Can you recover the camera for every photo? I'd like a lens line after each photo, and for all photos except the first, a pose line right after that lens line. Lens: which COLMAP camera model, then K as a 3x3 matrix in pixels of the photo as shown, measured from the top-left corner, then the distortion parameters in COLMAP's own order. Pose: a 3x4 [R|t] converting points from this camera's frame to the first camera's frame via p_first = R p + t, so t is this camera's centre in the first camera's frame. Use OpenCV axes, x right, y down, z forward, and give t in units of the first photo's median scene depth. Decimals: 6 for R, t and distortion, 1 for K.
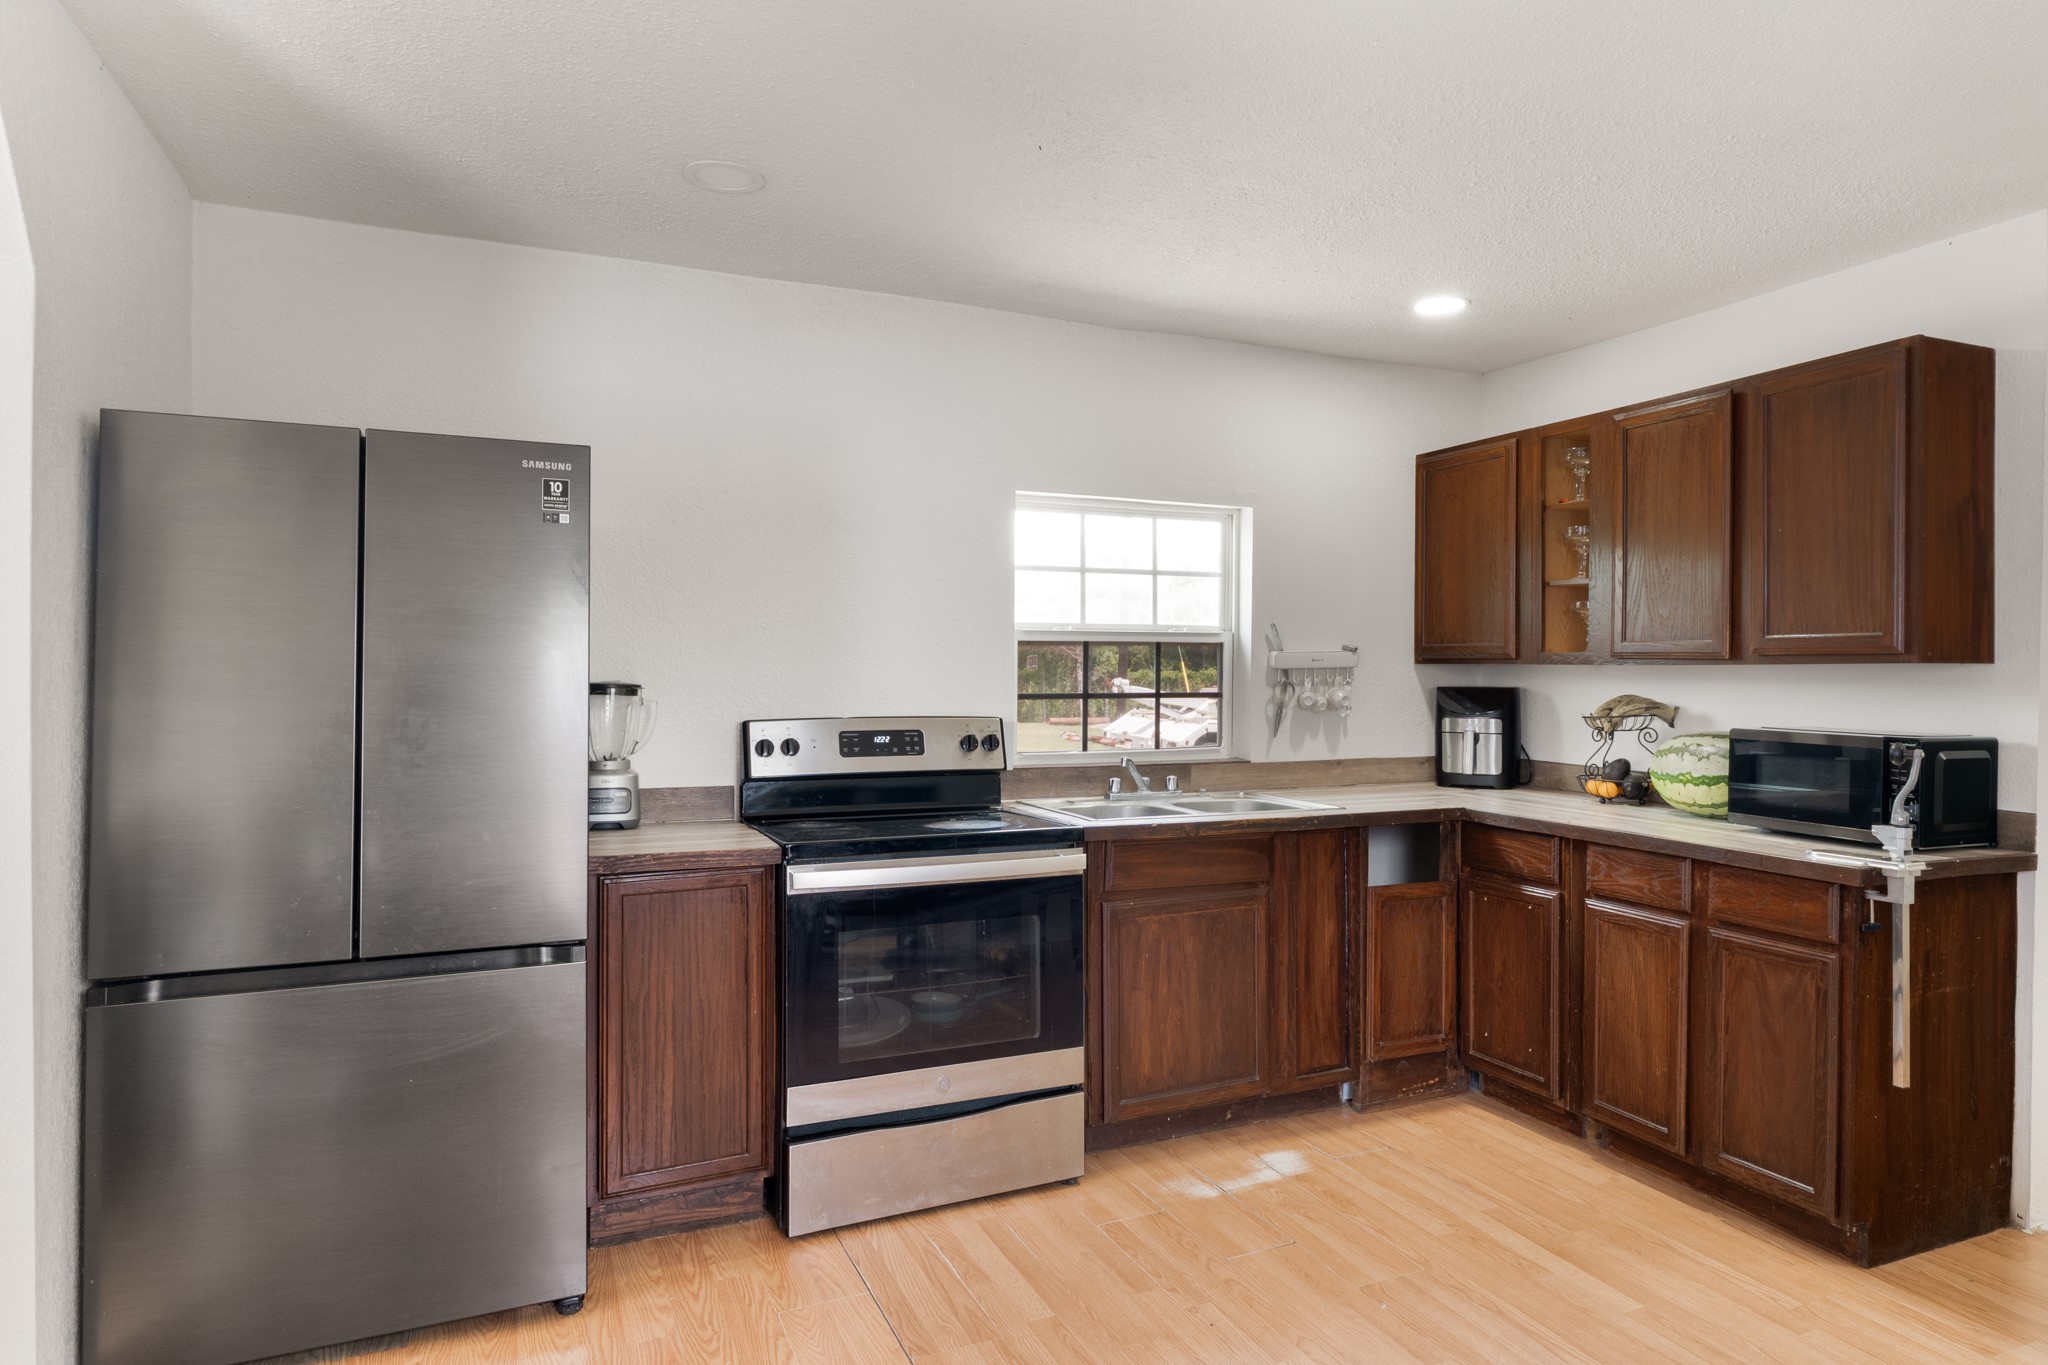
lens RADIAL K [[1195.6, 0, 1024.0], [0, 1195.6, 682.5], [0, 0, 1]] dist [0.001972, 0.000783]
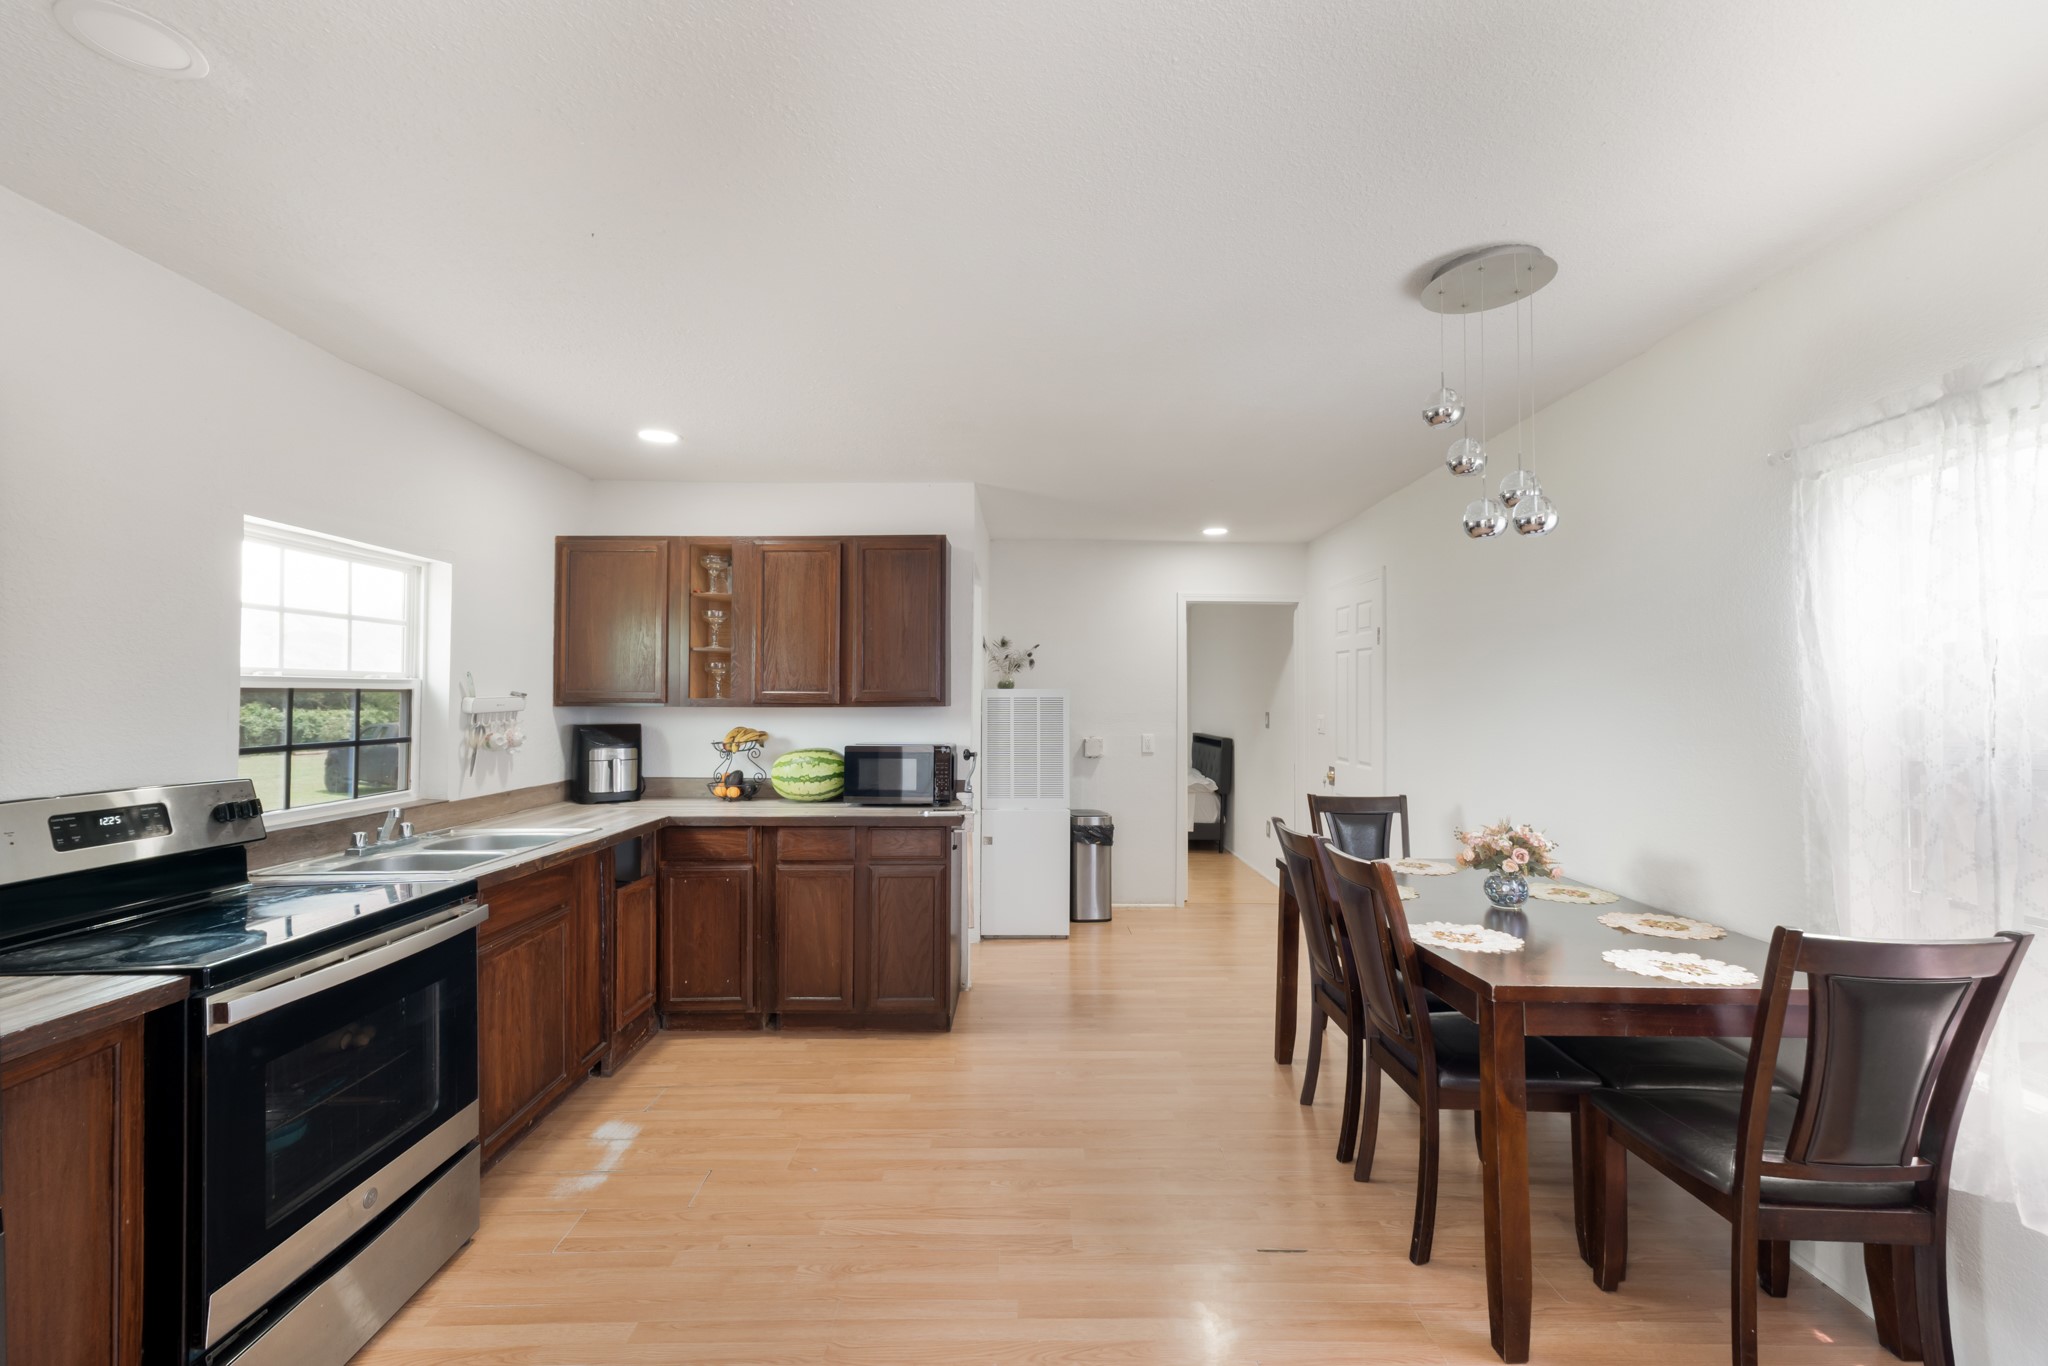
lens RADIAL K [[913.5, 0, 1024.0], [0, 913.5, 683.0], [0, 0, 1]] dist [-0.001554, -0.000017]
pose [[0.392170, 0.009580, 0.919843, -0.426036], [0.013340, 0.999781, -0.016100, -0.022629], [-0.919796, 0.018585, 0.391957, 0.242275]]
